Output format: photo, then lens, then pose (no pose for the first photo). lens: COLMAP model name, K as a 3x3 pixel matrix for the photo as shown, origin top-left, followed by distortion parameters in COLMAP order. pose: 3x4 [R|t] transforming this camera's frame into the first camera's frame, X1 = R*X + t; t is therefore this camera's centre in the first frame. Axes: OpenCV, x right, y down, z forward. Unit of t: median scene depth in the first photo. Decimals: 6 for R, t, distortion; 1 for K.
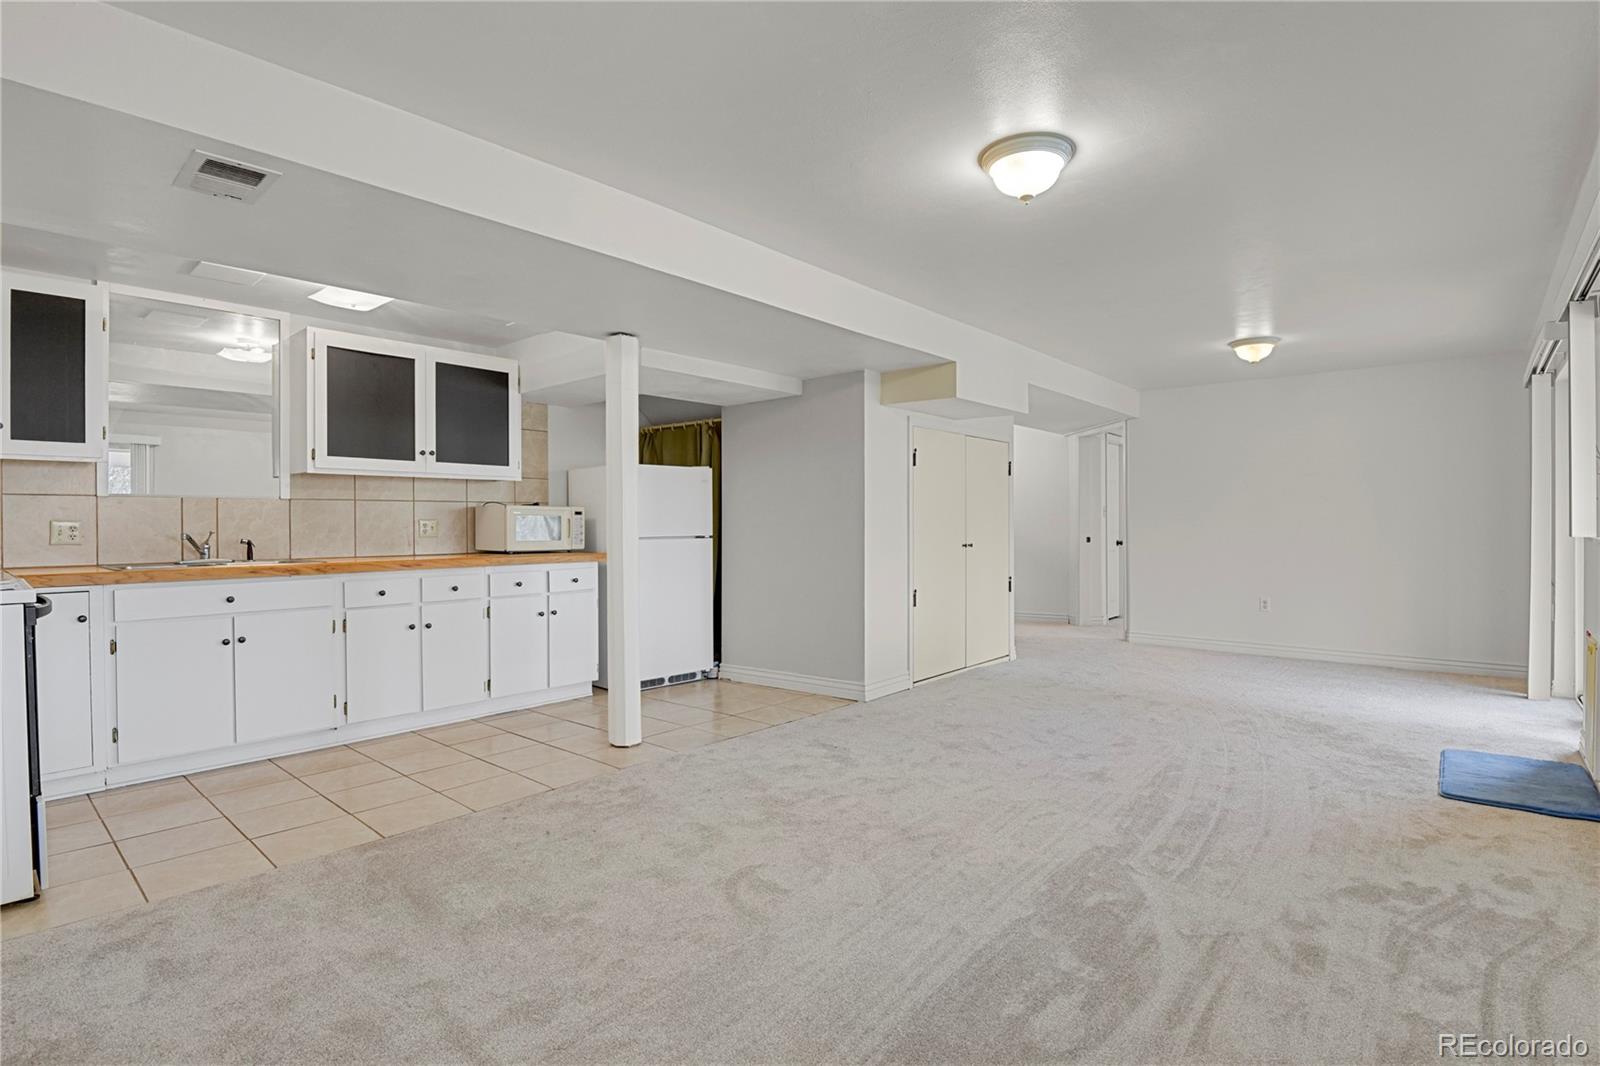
lens RADIAL K [[786.4, 0, 808.9], [0, 786.4, 527.7], [0, 0, 1]] dist [-0.018585, -0.006299]
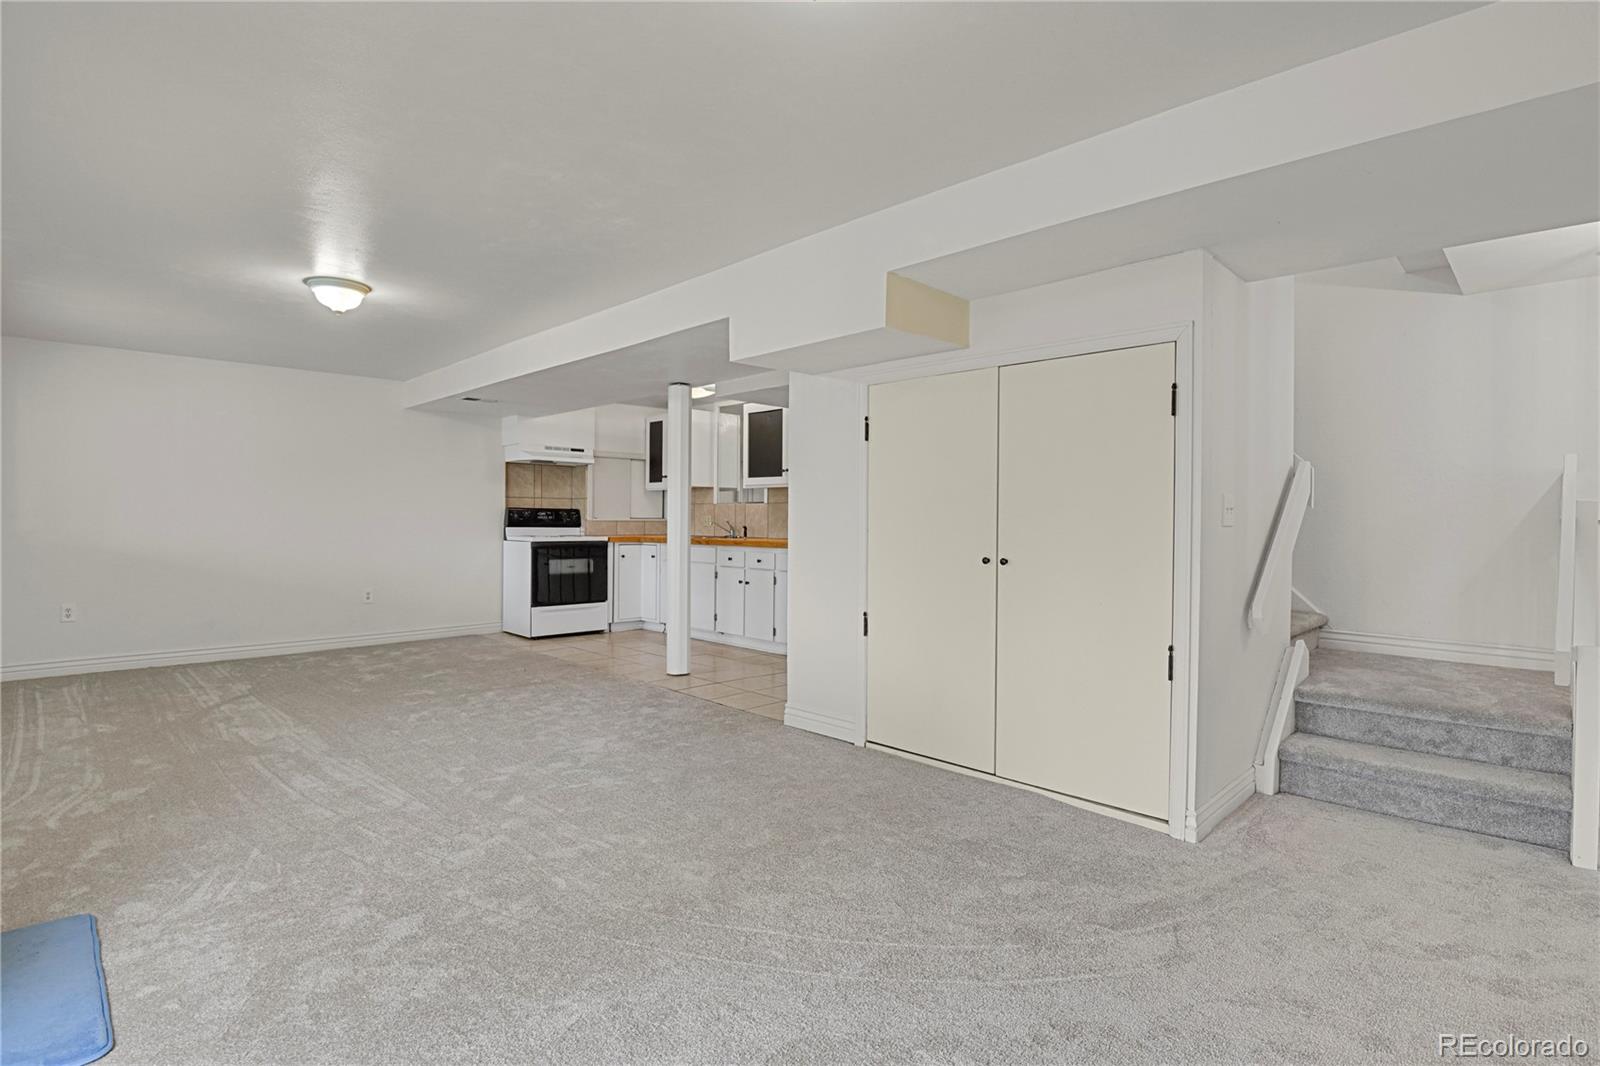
lens RADIAL K [[786.4, 0, 809.4], [0, 786.4, 533.4], [0, 0, 1]] dist [-0.018585, -0.006299]
pose [[-0.079566, 0.022358, -0.996579, 1.053781], [-0.015206, 0.999605, 0.023640, -0.012642], [0.996714, 0.017035, -0.079194, 1.230283]]
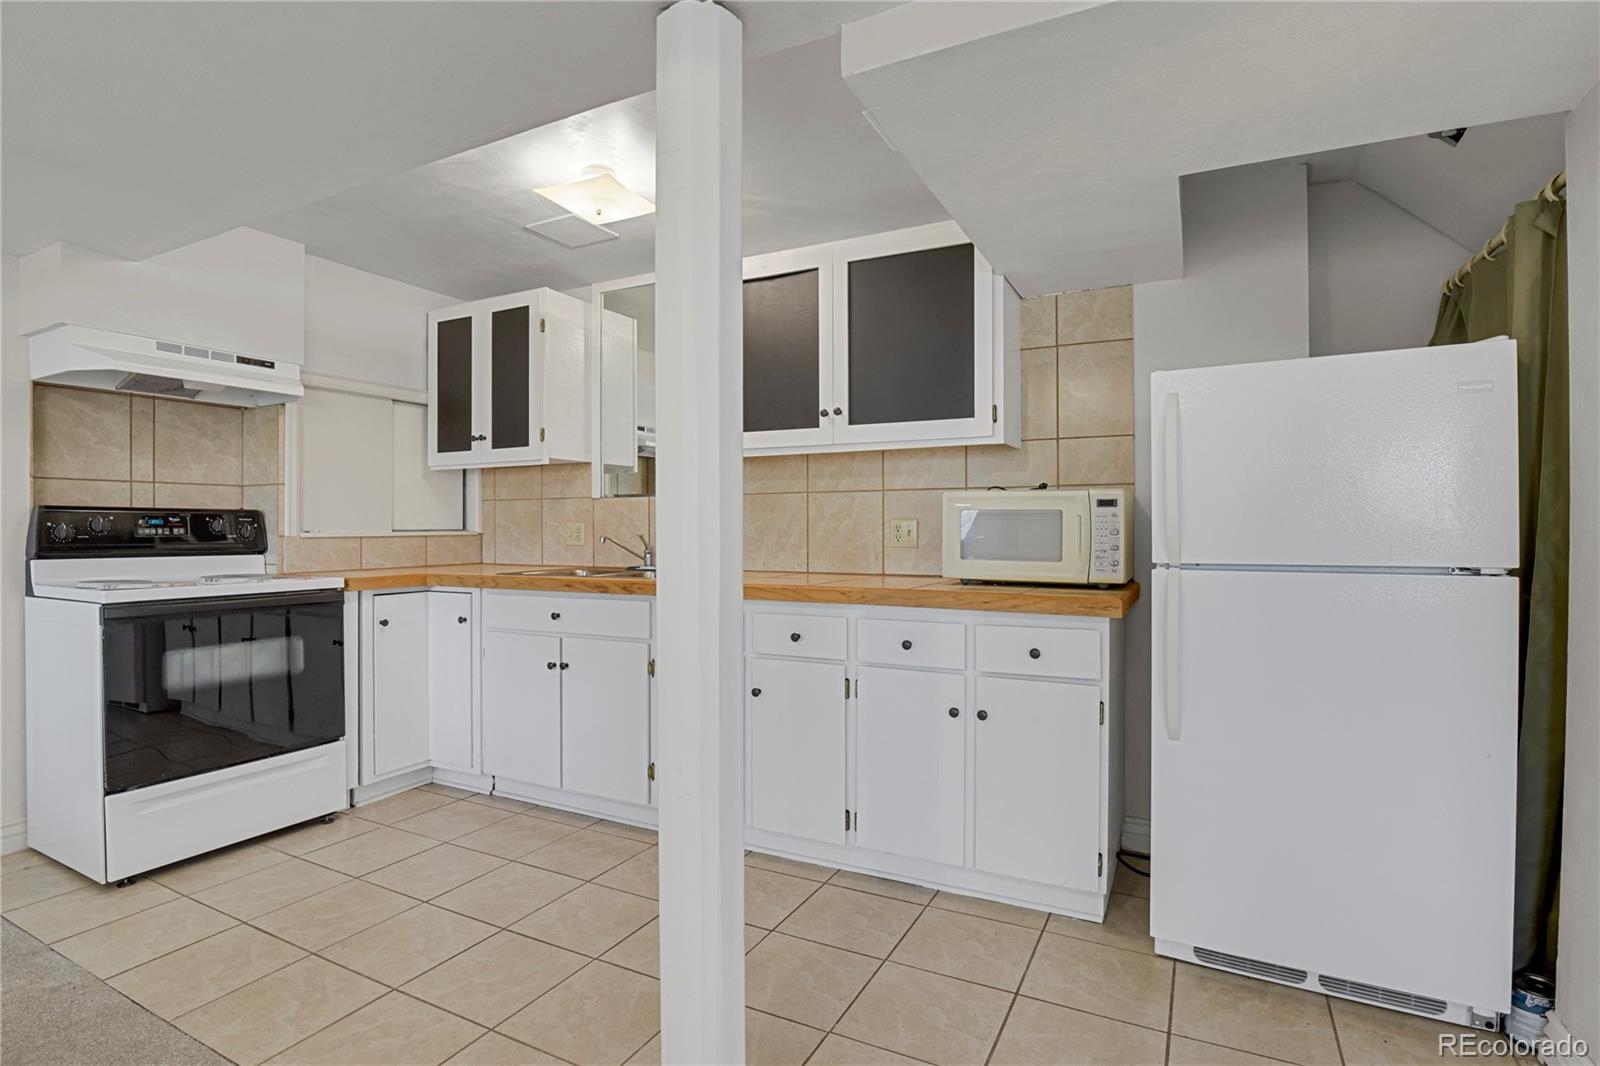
lens RADIAL K [[786.4, 0, 807.7], [0, 786.4, 527.0], [0, 0, 1]] dist [-0.018585, -0.006299]
pose [[0.238462, 0.003197, -0.971147, 0.121524], [-0.005166, 0.999985, 0.002024, -0.005846], [0.971138, 0.004534, 0.238475, 0.880019]]
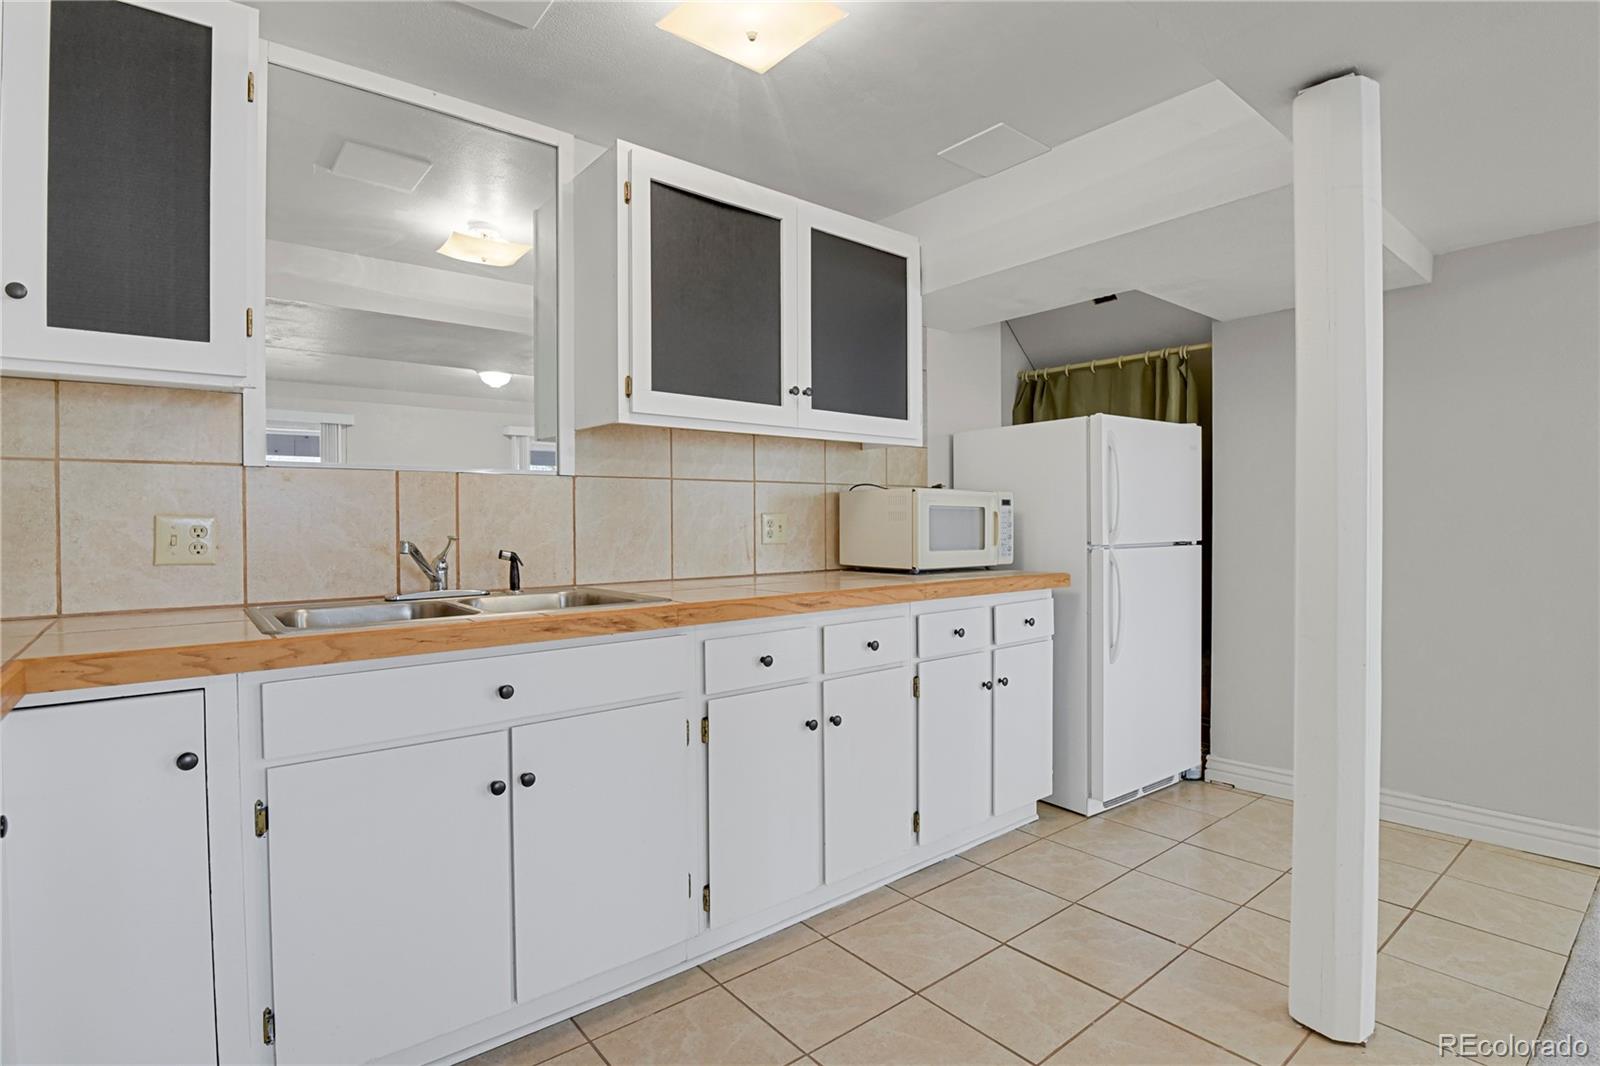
lens RADIAL K [[786.4, 0, 809.6], [0, 786.4, 527.0], [0, 0, 1]] dist [-0.018585, -0.006299]
pose [[0.986196, 0.000312, -0.165585, -0.412796], [0.000140, 0.999996, 0.002714, -0.002359], [0.165585, -0.002700, 0.986192, 0.484966]]
